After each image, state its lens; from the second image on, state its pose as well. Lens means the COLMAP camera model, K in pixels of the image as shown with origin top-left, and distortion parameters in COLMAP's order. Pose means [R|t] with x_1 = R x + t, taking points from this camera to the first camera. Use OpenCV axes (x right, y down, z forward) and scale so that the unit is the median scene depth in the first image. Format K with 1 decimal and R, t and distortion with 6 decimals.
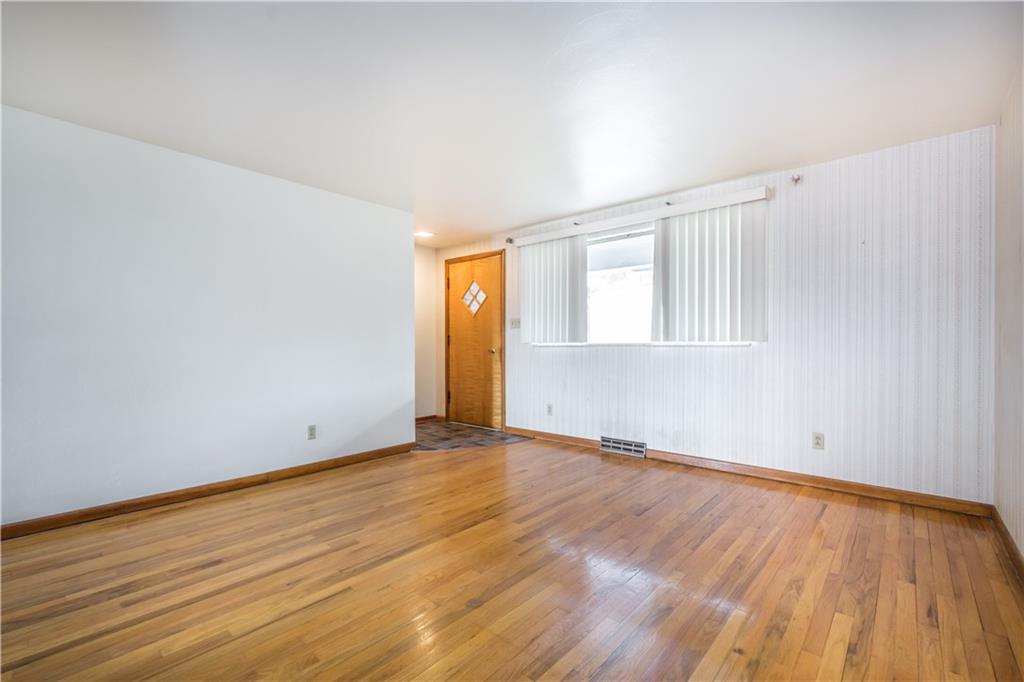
lens RADIAL K [[451.7, 0, 515.0], [0, 451.7, 337.3], [0, 0, 1]] dist [0.007525, -0.000749]
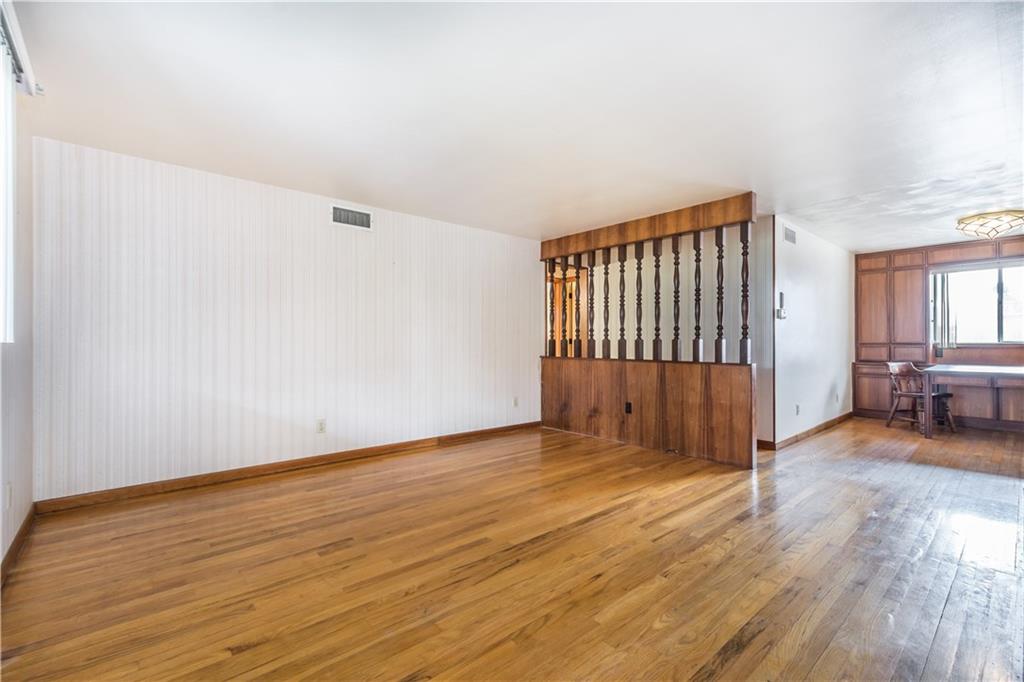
lens RADIAL K [[451.7, 0, 515.0], [0, 451.7, 337.3], [0, 0, 1]] dist [0.007525, -0.000749]
pose [[-0.991832, 0.002500, 0.127530, -0.171699], [-0.000902, 0.999645, -0.026610, 0.023657], [-0.127551, -0.026507, -0.991478, 1.953246]]
